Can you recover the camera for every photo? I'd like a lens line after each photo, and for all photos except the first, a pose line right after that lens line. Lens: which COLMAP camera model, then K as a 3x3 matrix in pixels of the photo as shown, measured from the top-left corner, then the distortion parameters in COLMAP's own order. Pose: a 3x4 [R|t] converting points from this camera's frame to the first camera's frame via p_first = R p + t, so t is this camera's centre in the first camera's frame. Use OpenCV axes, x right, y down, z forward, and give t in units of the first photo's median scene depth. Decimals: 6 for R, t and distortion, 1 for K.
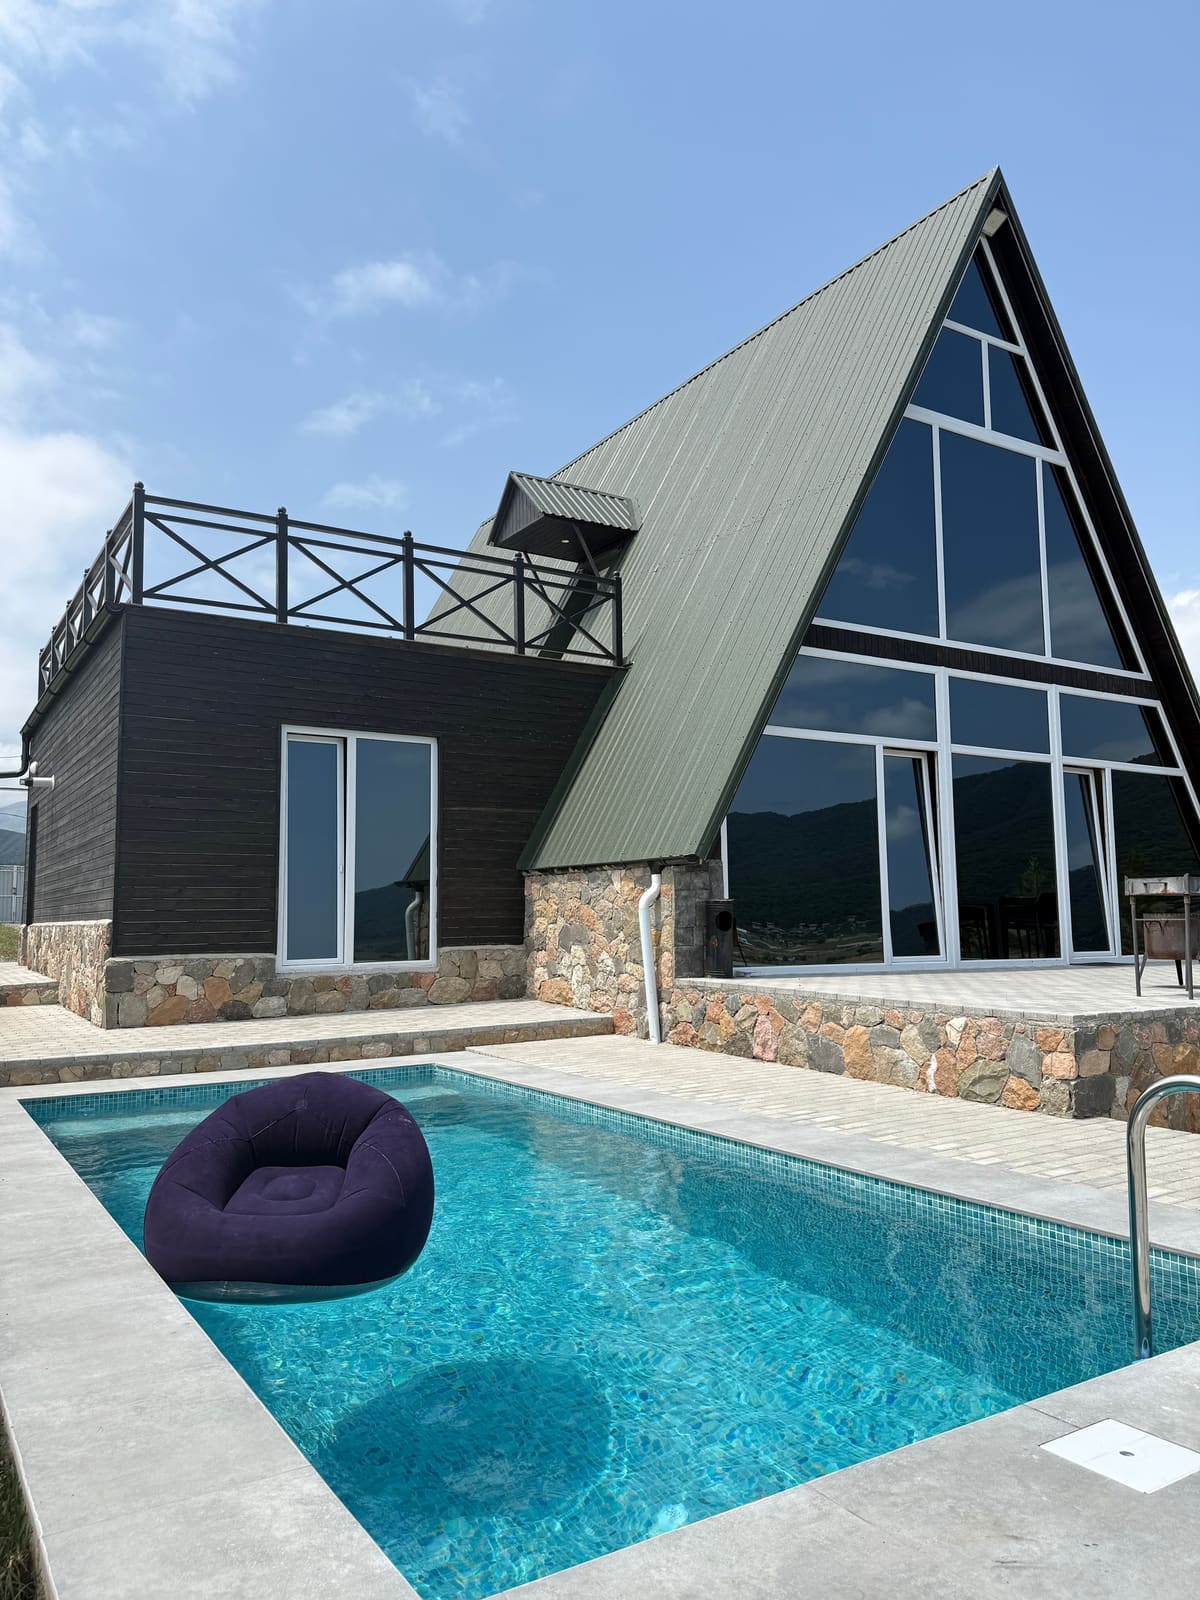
lens RADIAL K [[1133.5, 0, 594.1], [0, 1133.5, 803.2], [0, 0, 1]] dist [0.008211, -0.002171]
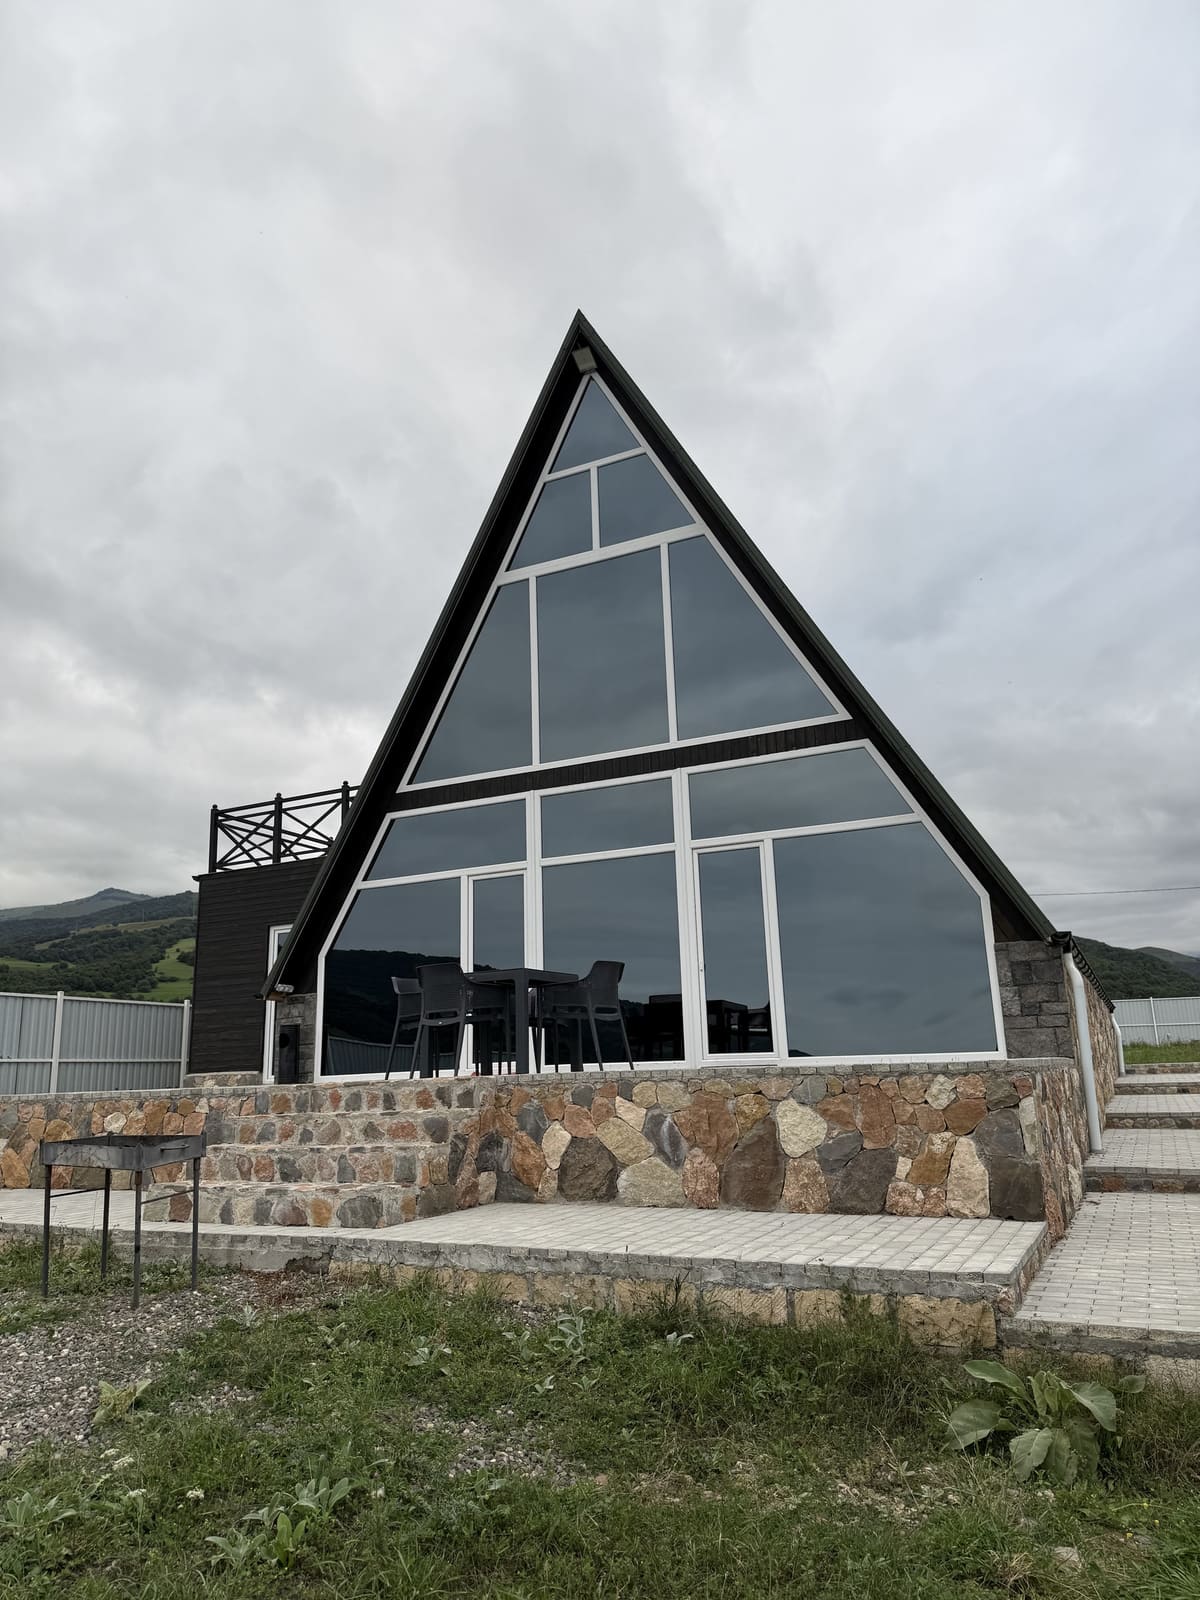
lens RADIAL K [[1133.5, 0, 595.6], [0, 1133.5, 803.3], [0, 0, 1]] dist [0.008211, -0.002171]
pose [[0.534917, -0.214178, -0.817307, 1.188838], [0.103485, 0.976662, -0.188208, 0.099180], [0.838543, 0.016096, 0.544598, 0.450432]]
